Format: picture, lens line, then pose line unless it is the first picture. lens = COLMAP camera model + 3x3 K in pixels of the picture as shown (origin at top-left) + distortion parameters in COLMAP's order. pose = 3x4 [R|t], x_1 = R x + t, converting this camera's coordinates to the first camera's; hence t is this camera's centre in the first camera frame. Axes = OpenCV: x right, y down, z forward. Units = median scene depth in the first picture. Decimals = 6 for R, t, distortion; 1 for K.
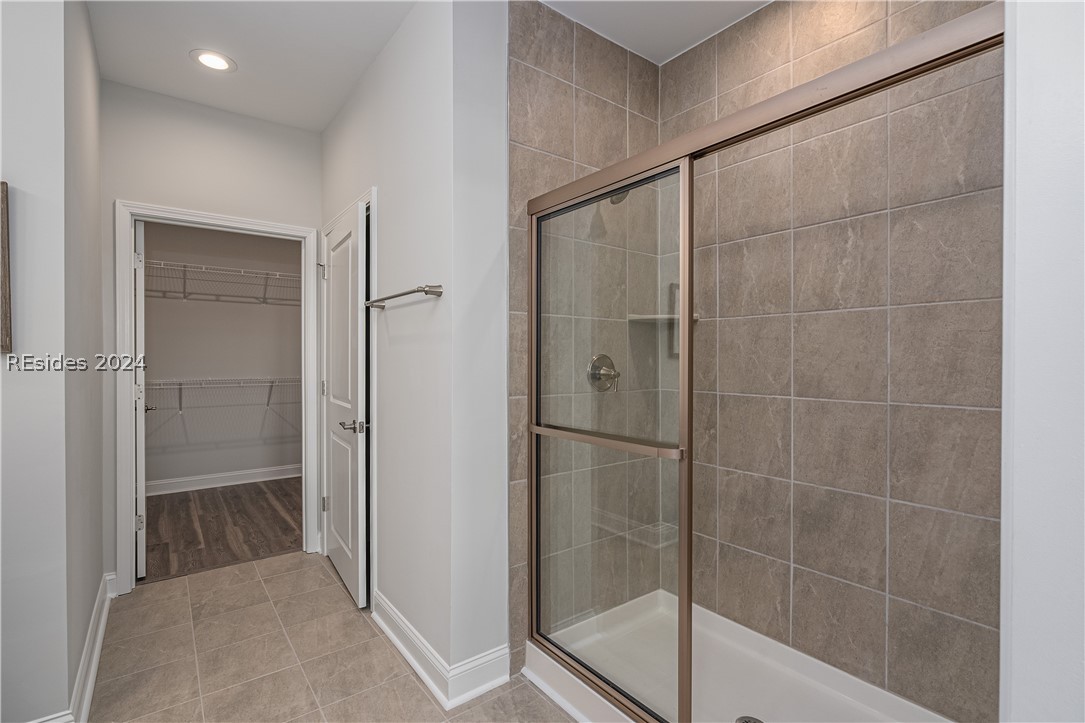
lens RADIAL K [[499.3, 0, 545.5], [0, 499.3, 353.5], [0, 0, 1]] dist [-0.003956, 0.001086]
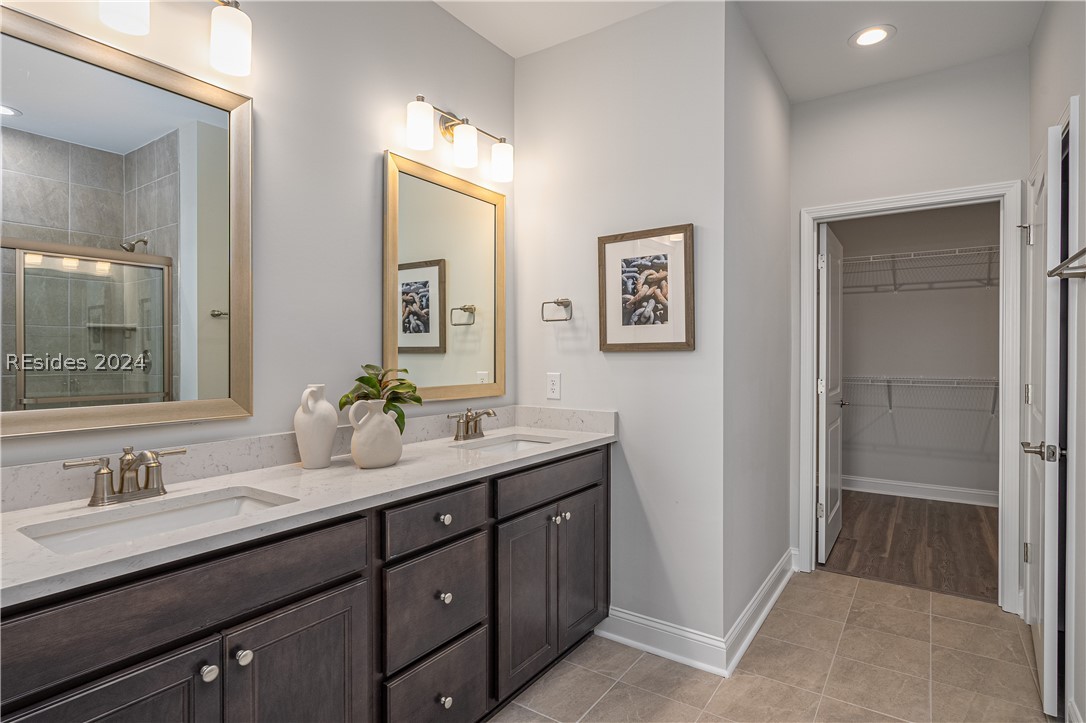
lens RADIAL K [[558.6, 0, 549.9], [0, 558.6, 347.6], [0, 0, 1]] dist [-0.003180, 0.000188]
pose [[0.317027, -0.013337, -0.948323, 0.151922], [0.011079, 0.999885, -0.010359, 0.002419], [0.948352, -0.007222, 0.317138, 0.105927]]
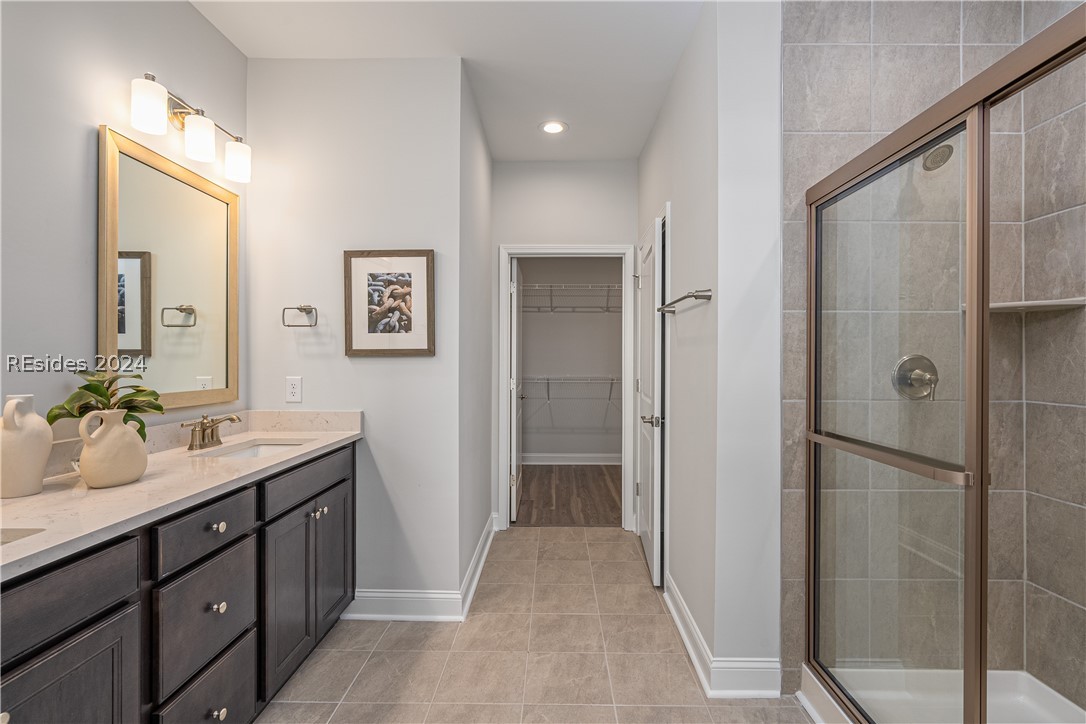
lens RADIAL K [[508.5, 0, 545.4], [0, 508.5, 345.7], [0, 0, 1]] dist [-0.000609, 0.000814]
pose [[0.781464, -0.015430, -0.623759, 0.149827], [0.004983, 0.999817, -0.018489, -0.000662], [0.623930, 0.011340, 0.781398, -0.036037]]
